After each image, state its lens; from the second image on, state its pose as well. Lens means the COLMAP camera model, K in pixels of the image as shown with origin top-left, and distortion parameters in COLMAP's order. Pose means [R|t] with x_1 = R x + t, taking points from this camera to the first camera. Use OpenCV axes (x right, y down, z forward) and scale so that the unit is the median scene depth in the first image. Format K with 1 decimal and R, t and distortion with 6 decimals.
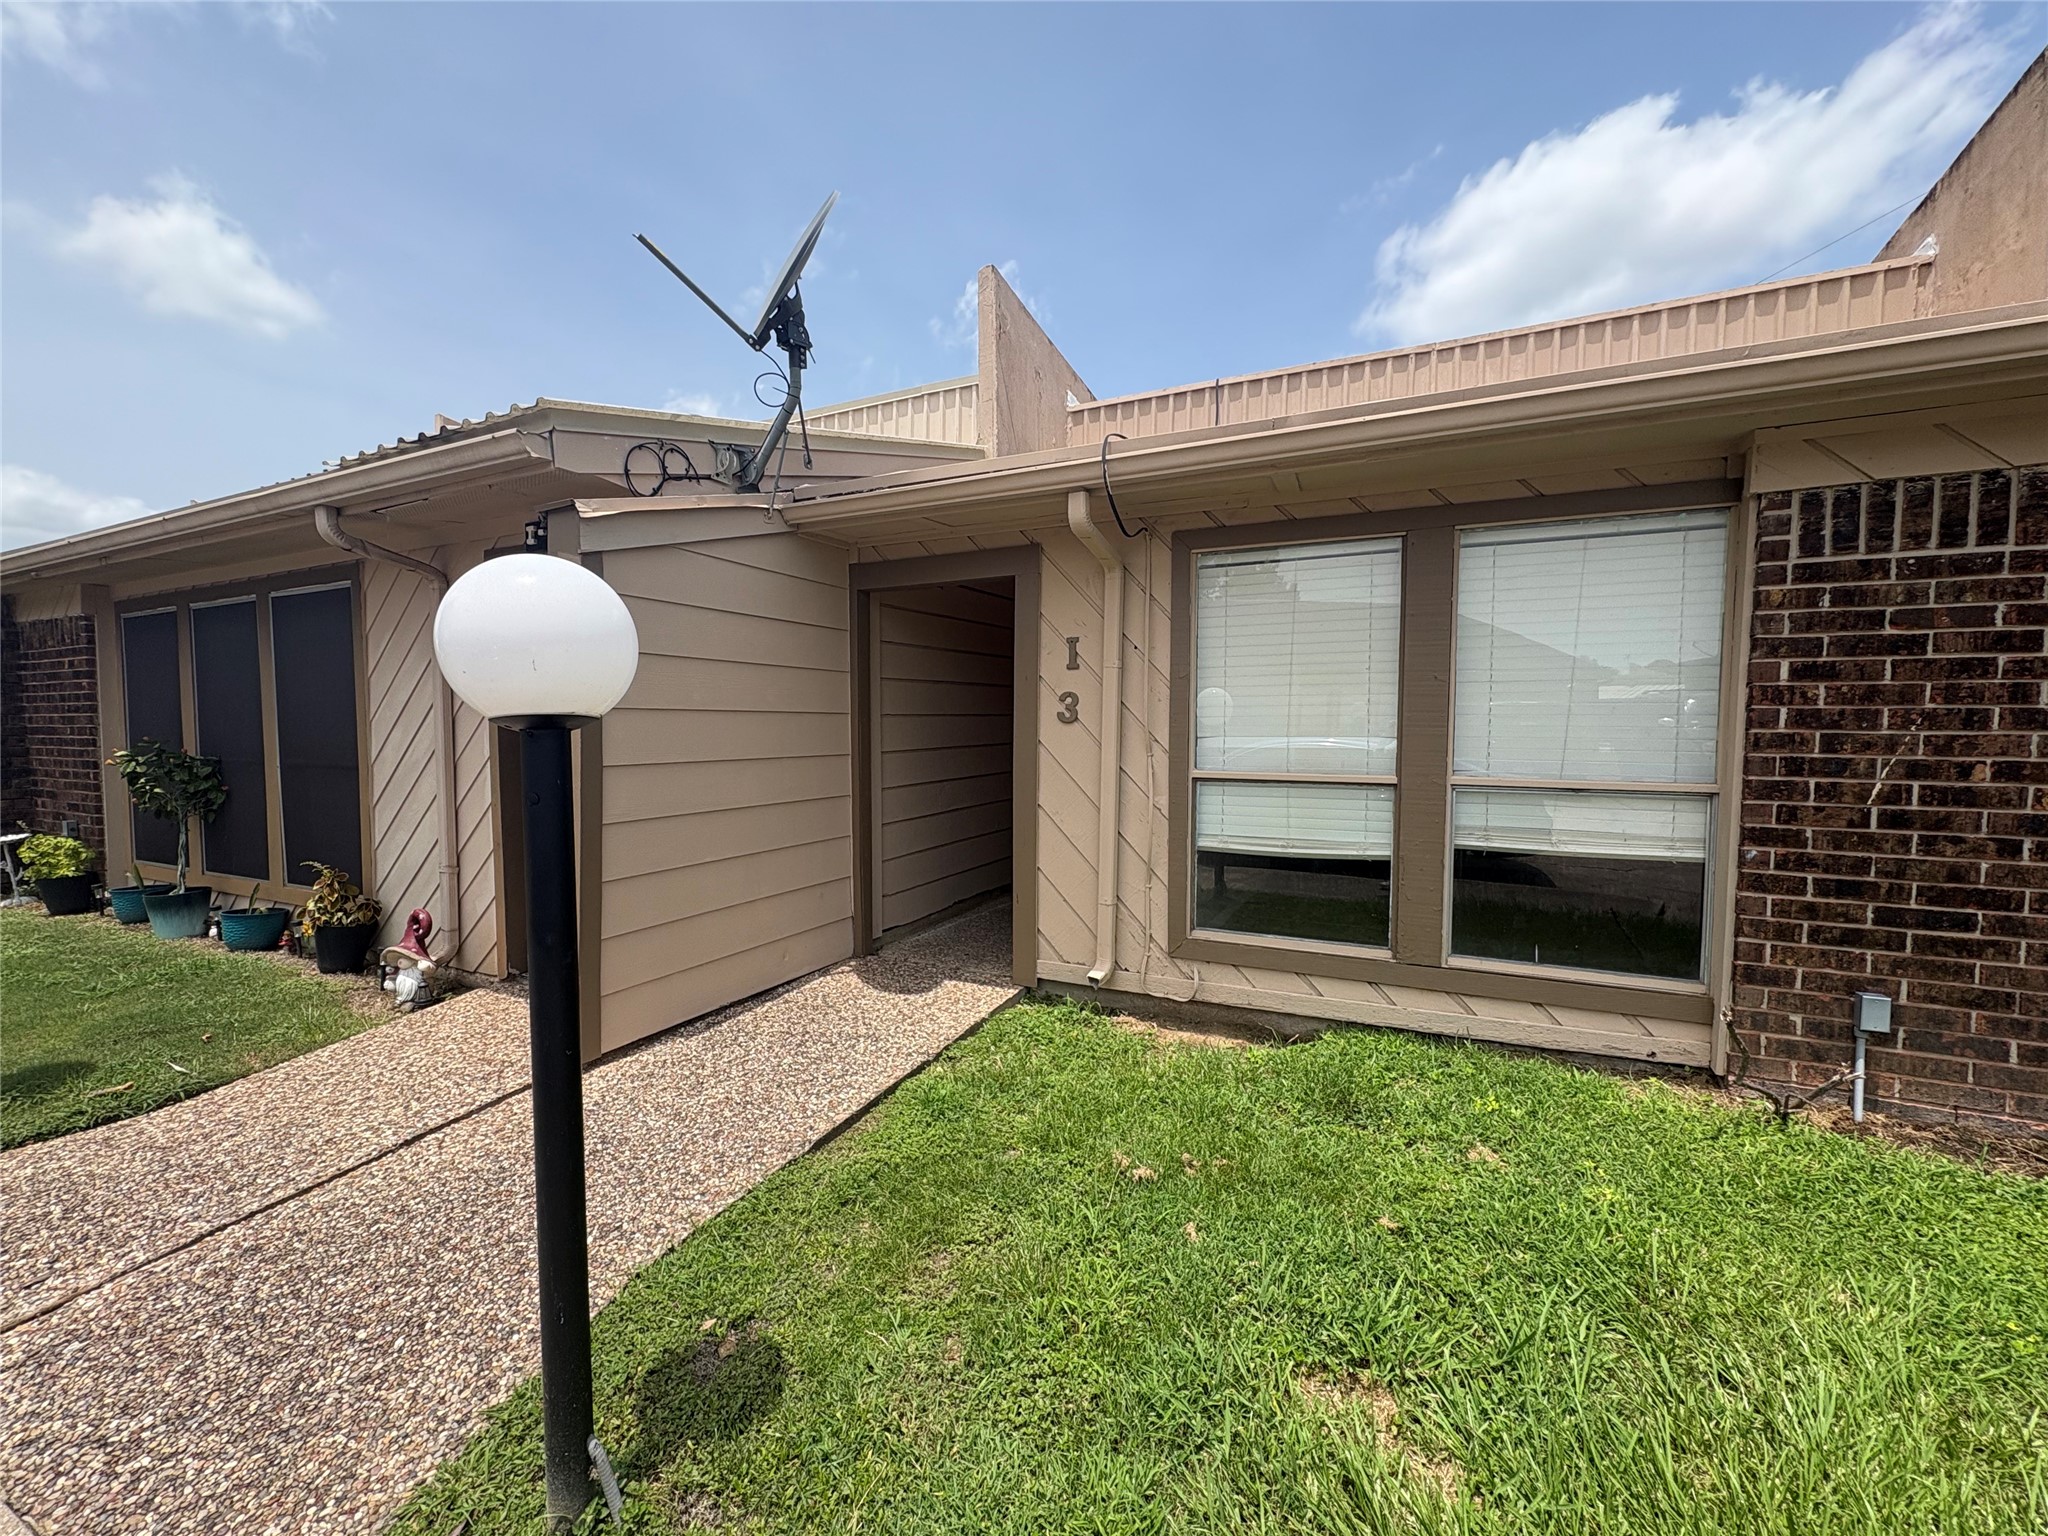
lens RADIAL K [[824.5, 0, 1024.0], [0, 824.5, 768.0], [0, 0, 1]] dist [-0.010395, 0.000398]
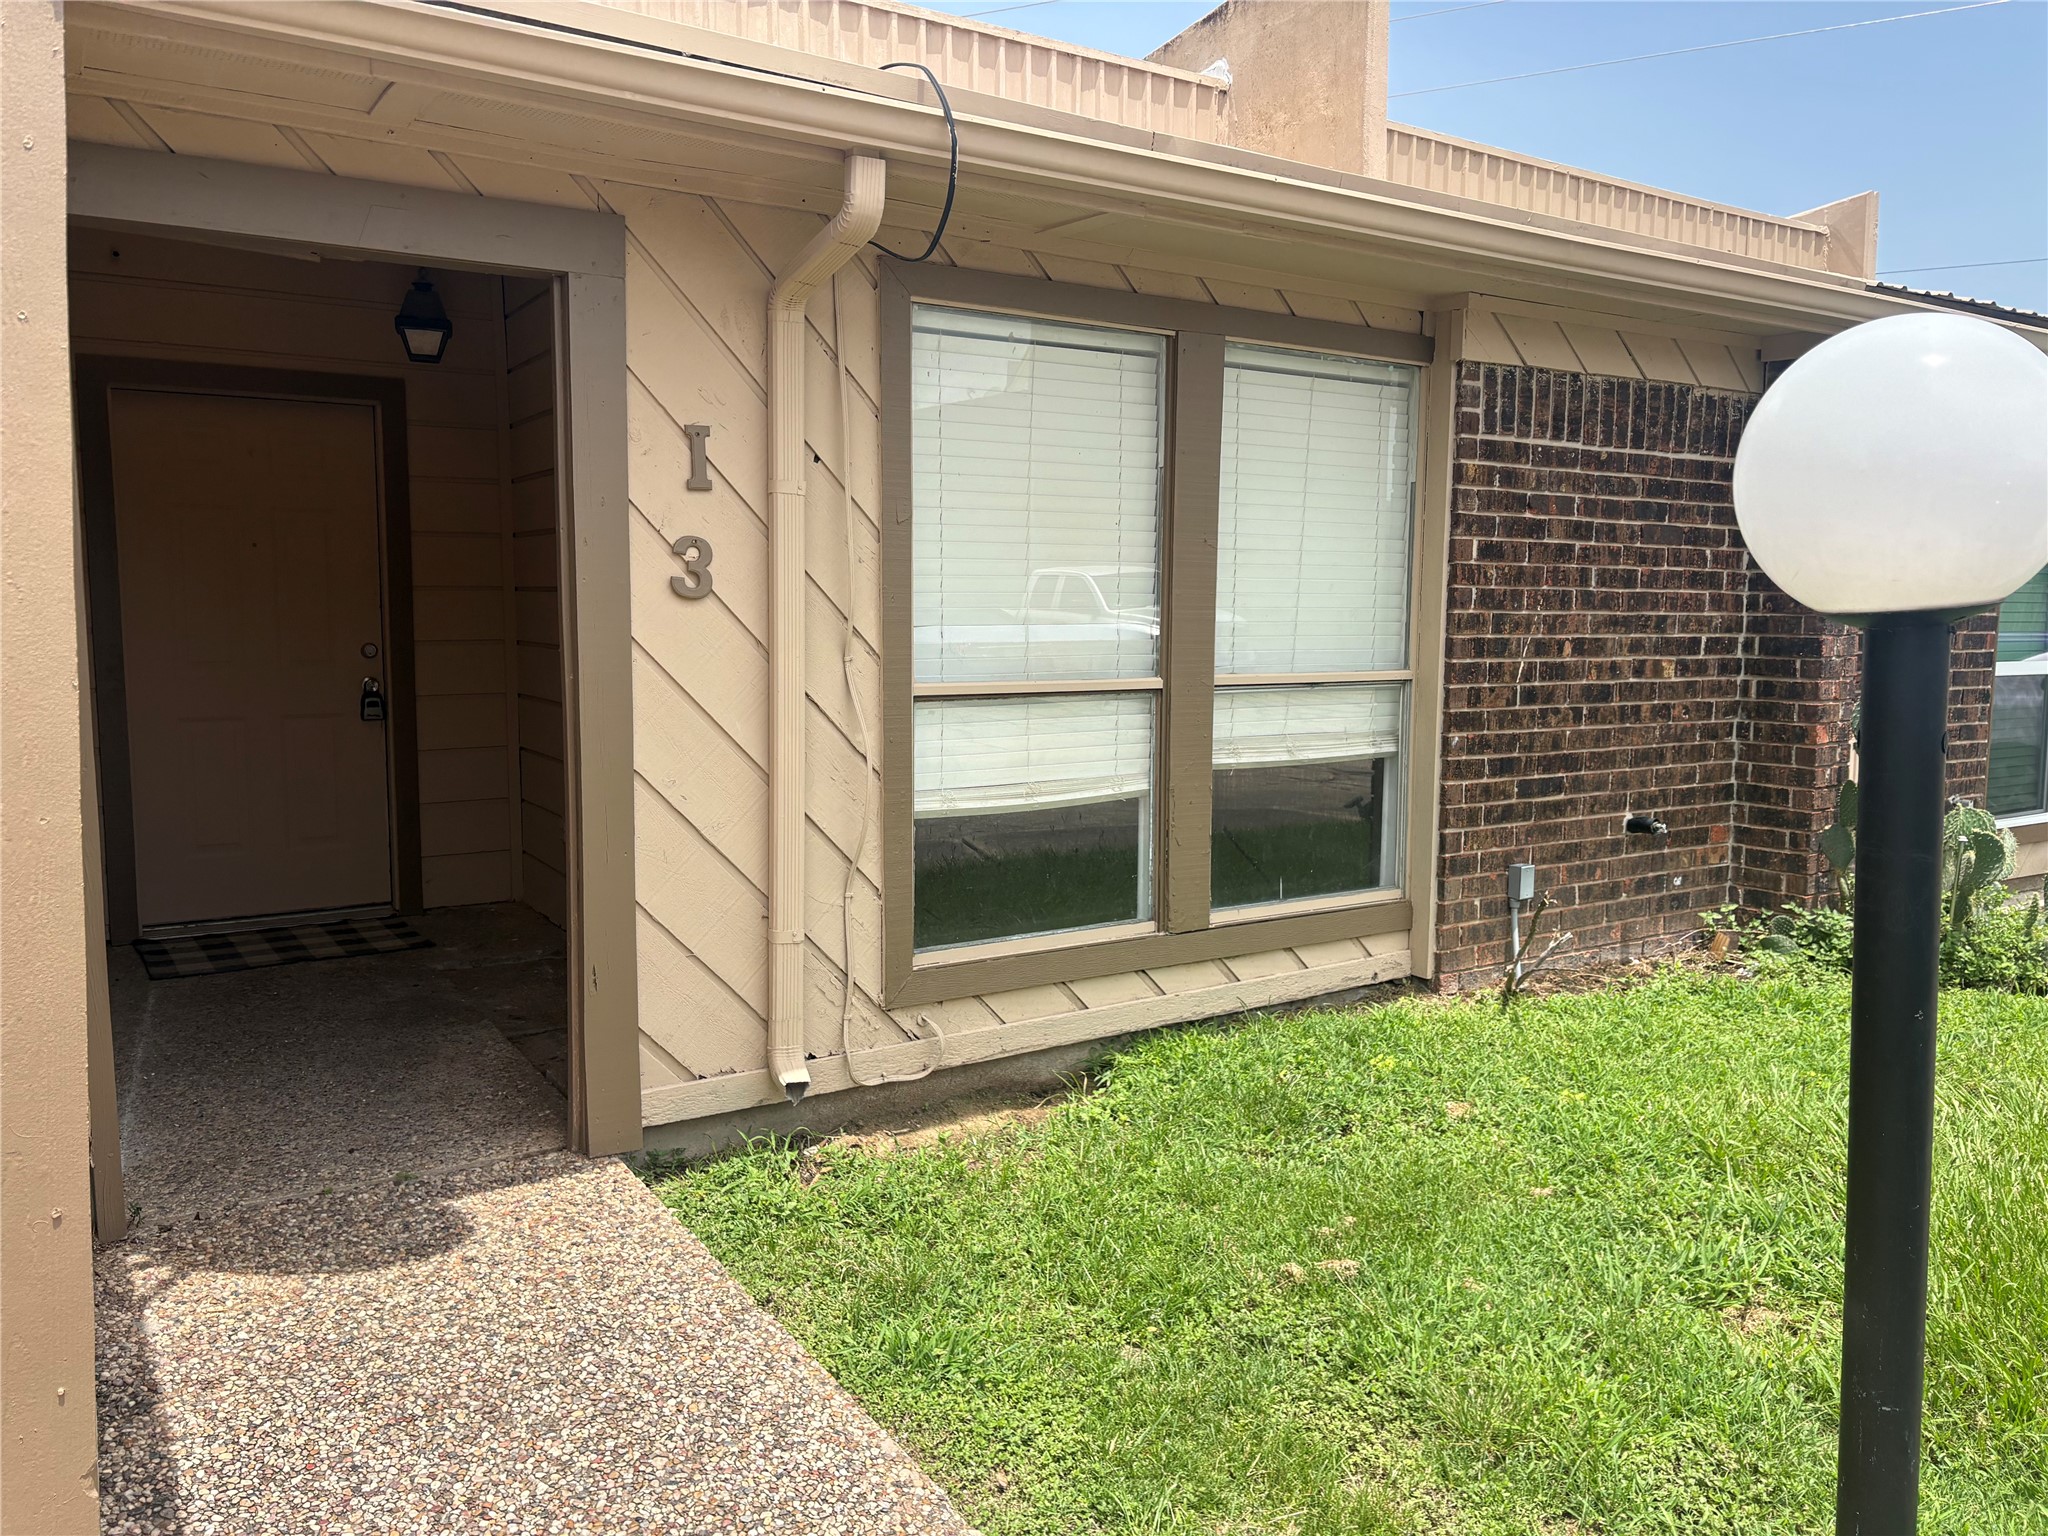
lens RADIAL K [[1564.3, 0, 1024.0], [0, 1564.3, 768.0], [0, 0, 1]] dist [0.010051, -0.002081]
pose [[0.509660, -0.088353, 0.855827, -0.811711], [0.041956, 0.996082, 0.077846, -0.023013], [-0.859352, -0.003768, 0.511370, 0.427872]]
